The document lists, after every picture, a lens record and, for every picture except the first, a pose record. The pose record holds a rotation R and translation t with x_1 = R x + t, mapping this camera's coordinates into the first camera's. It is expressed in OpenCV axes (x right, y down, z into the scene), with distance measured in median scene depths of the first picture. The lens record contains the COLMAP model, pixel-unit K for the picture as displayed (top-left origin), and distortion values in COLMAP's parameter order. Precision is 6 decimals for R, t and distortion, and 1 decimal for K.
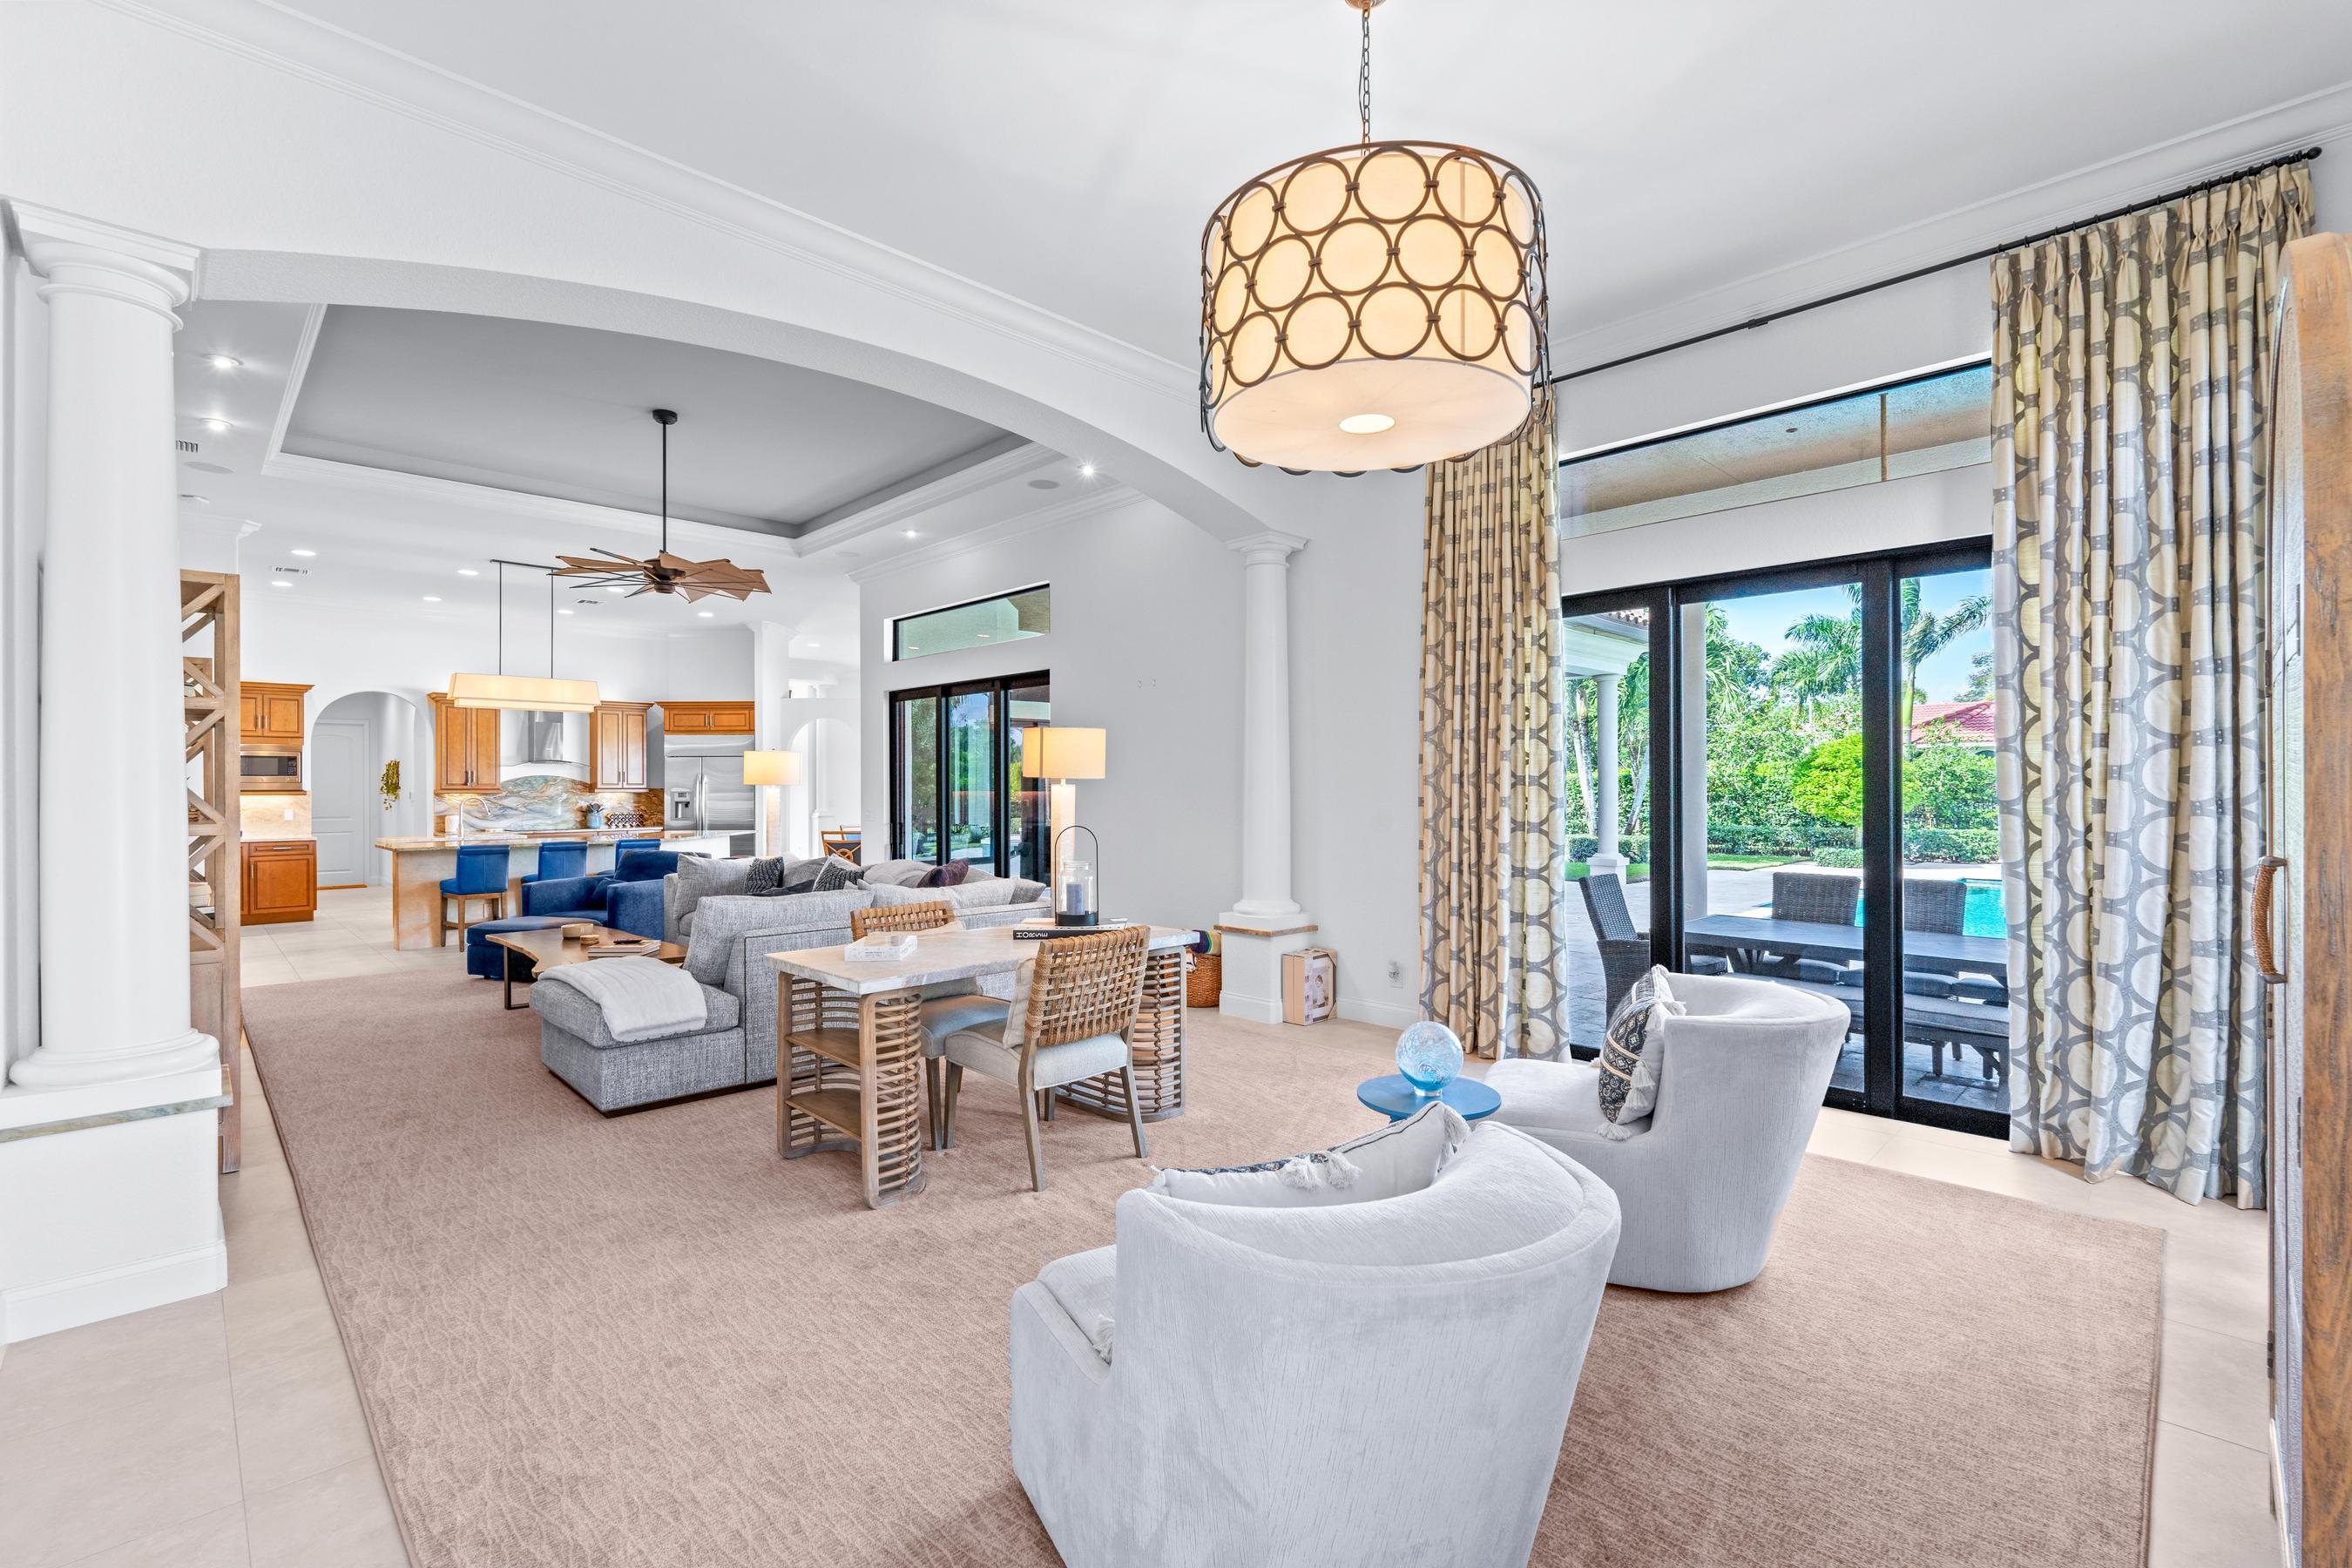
lens RADIAL K [[1031.1, 0, 1179.3], [0, 1031.1, 783.6], [0, 0, 1]] dist [-0.003431, -0.000461]
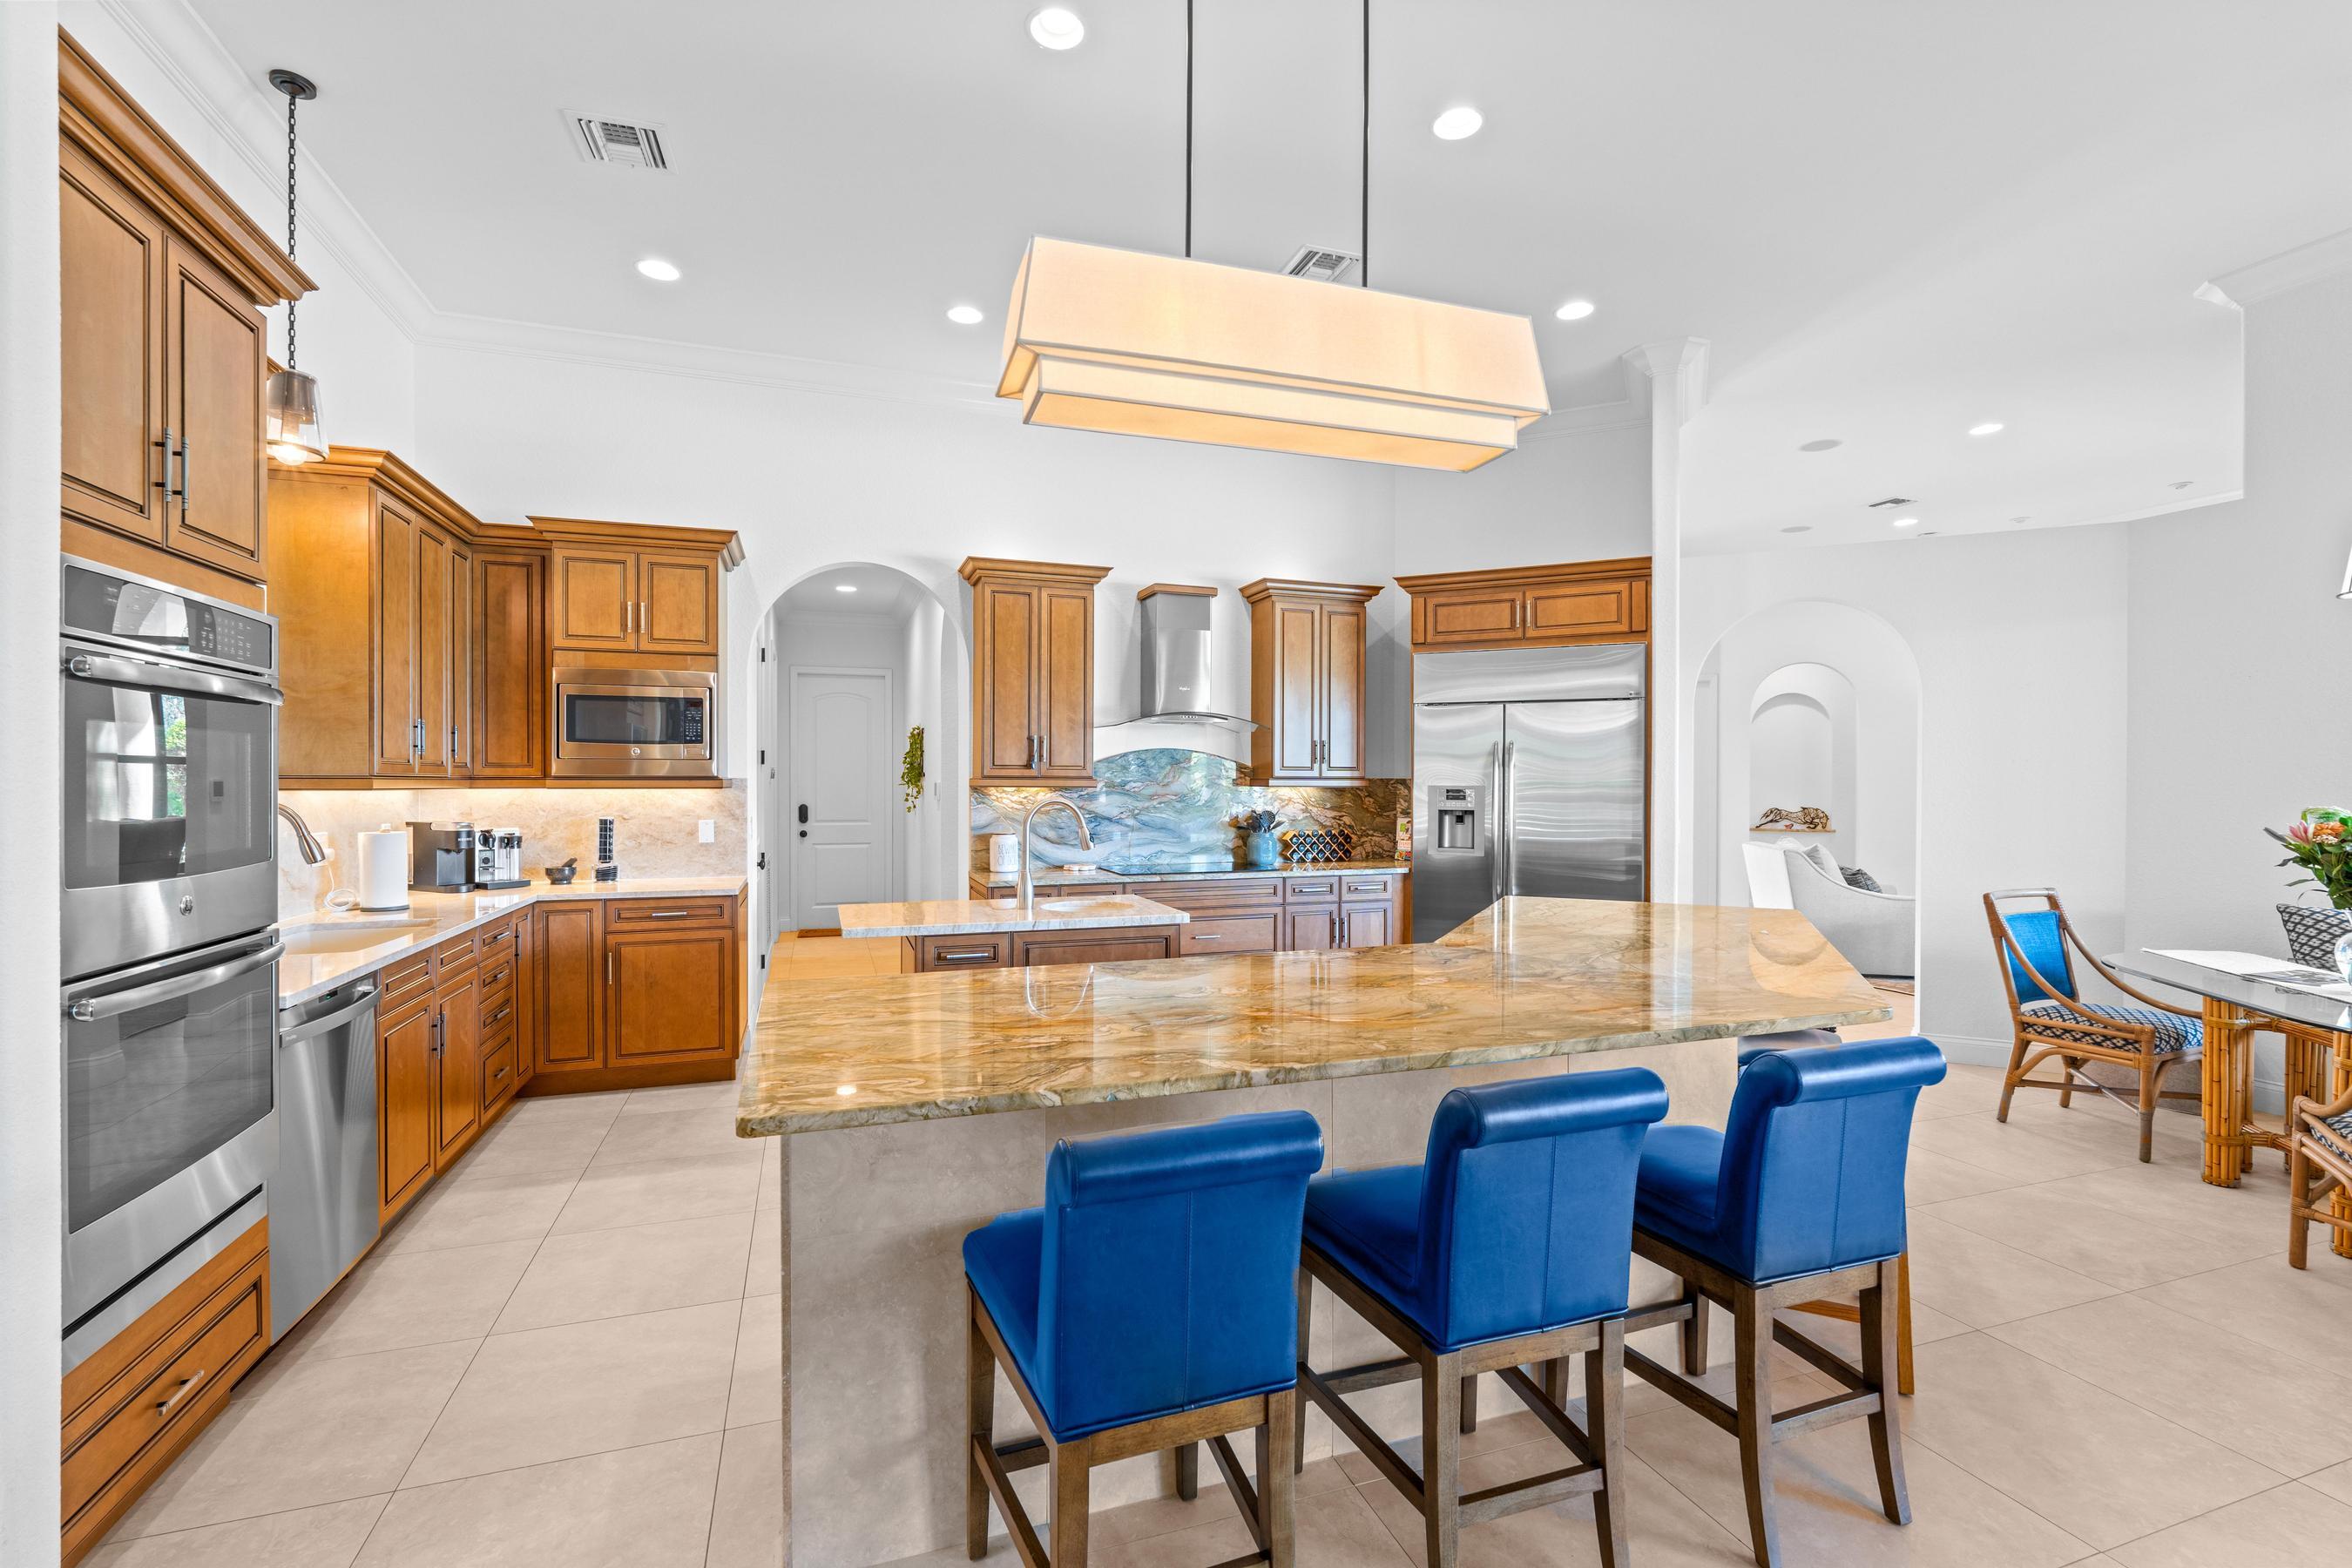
lens RADIAL K [[1031.1, 0, 1183.3], [0, 1031.1, 785.2], [0, 0, 1]] dist [-0.003431, -0.000461]
pose [[0.906254, 0.008609, -0.422645, -0.481515], [-0.005324, 0.999946, 0.008952, 0.004741], [0.422699, -0.005862, 0.906251, 0.676489]]
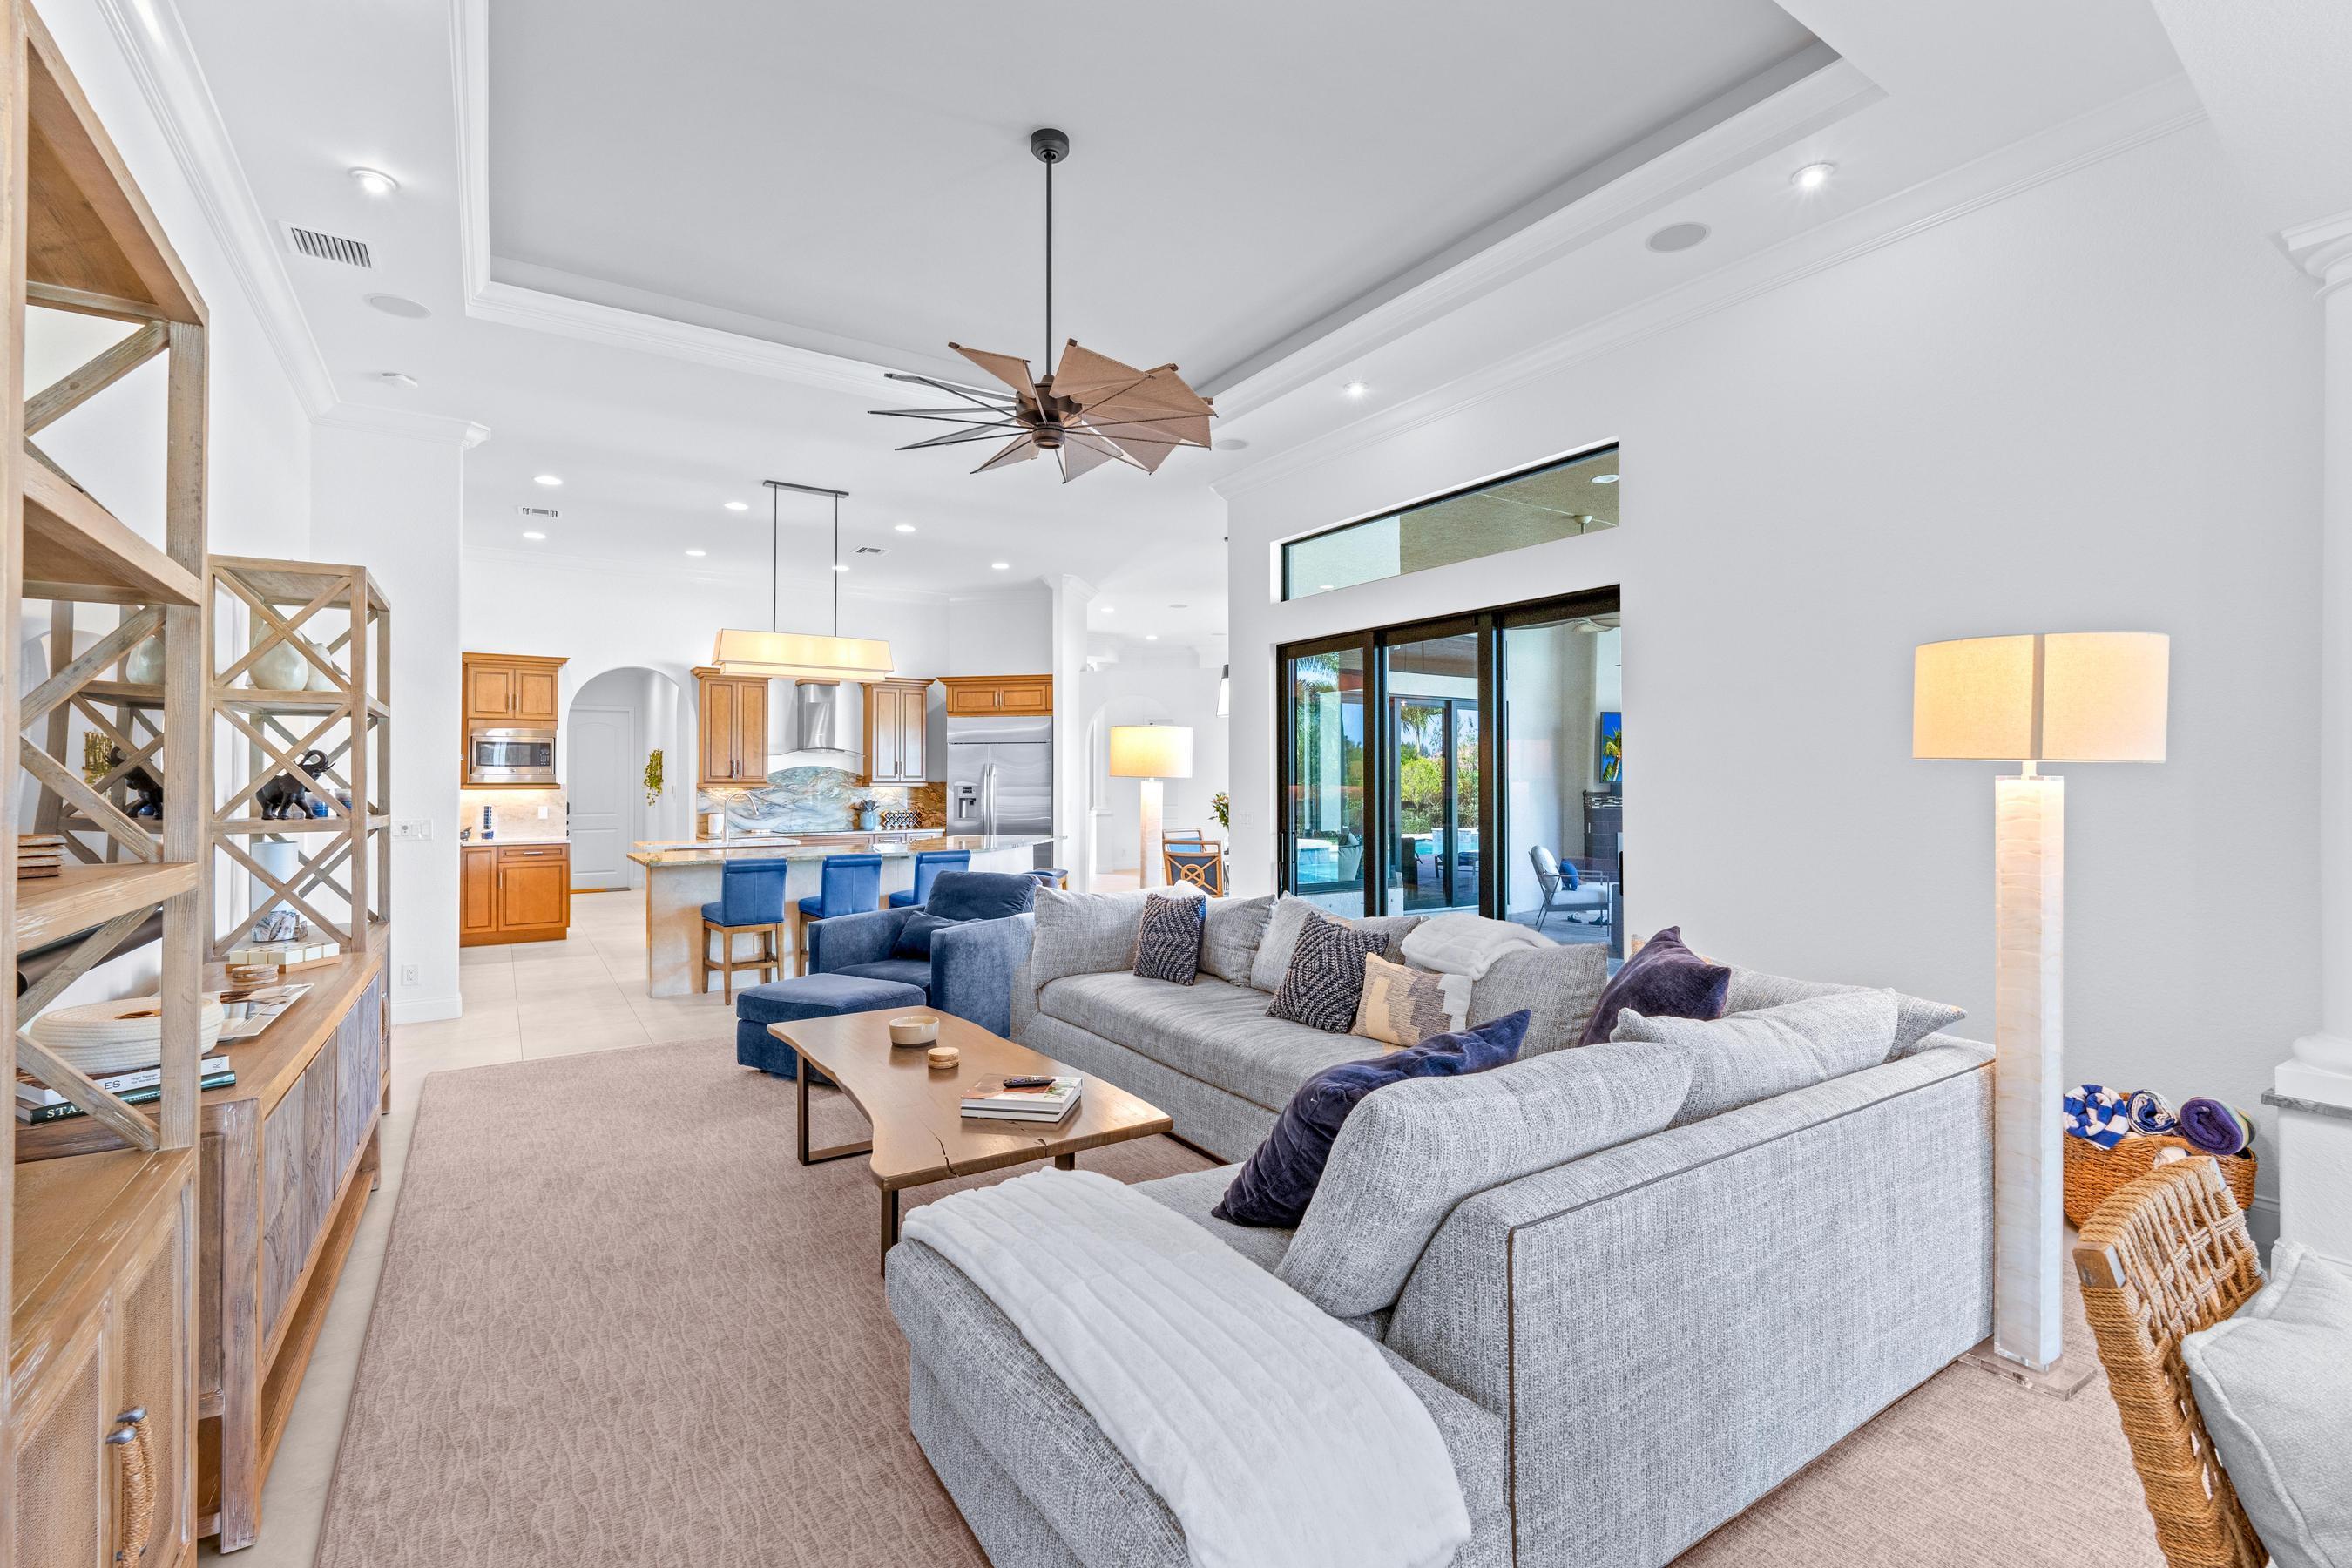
lens RADIAL K [[1031.1, 0, 1181.6], [0, 1031.1, 768.2], [0, 0, 1]] dist [-0.003431, -0.000461]
pose [[0.982037, -0.000387, -0.188686, -0.189172], [-0.001362, 0.999957, -0.009139, 0.001053], [0.188681, 0.009232, 0.981995, 0.265867]]
